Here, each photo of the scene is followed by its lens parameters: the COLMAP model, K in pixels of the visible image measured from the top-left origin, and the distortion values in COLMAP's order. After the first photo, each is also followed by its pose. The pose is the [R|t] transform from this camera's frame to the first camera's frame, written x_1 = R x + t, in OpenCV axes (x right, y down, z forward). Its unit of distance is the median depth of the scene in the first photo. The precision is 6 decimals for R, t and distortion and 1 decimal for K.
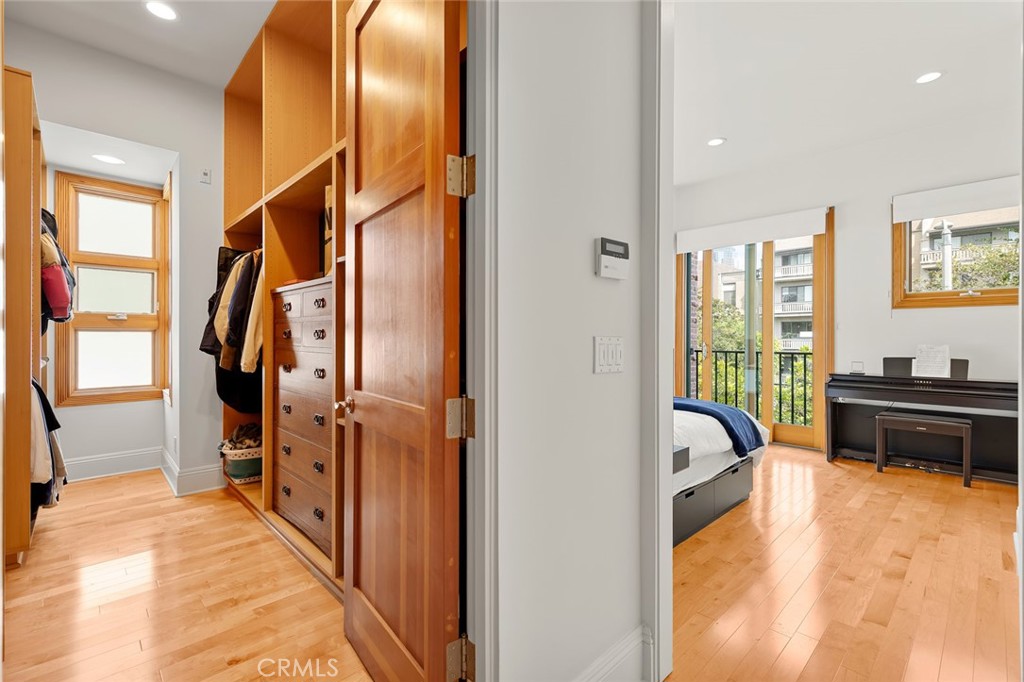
lens RADIAL K [[459.0, 0, 531.2], [0, 459.0, 339.1], [0, 0, 1]] dist [0.006771, -0.002099]
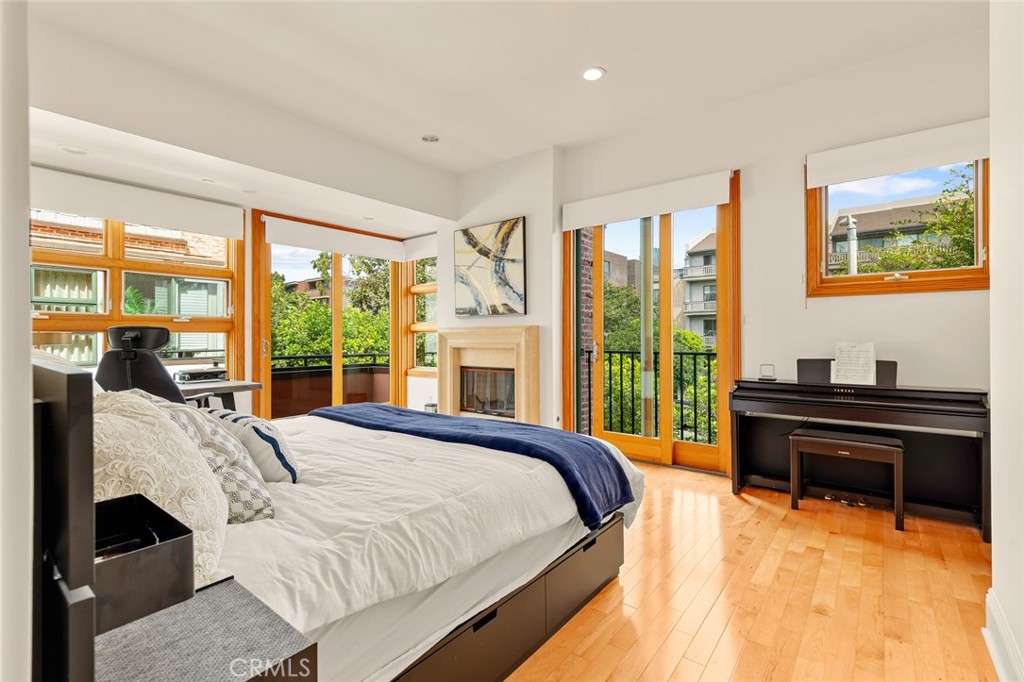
lens RADIAL K [[459.0, 0, 541.5], [0, 459.0, 333.7], [0, 0, 1]] dist [0.006771, -0.002099]
pose [[0.988489, -0.003268, 0.151255, 0.218205], [0.004577, 0.999955, -0.008312, 0.001356], [-0.151221, 0.008909, 0.988460, 0.294751]]
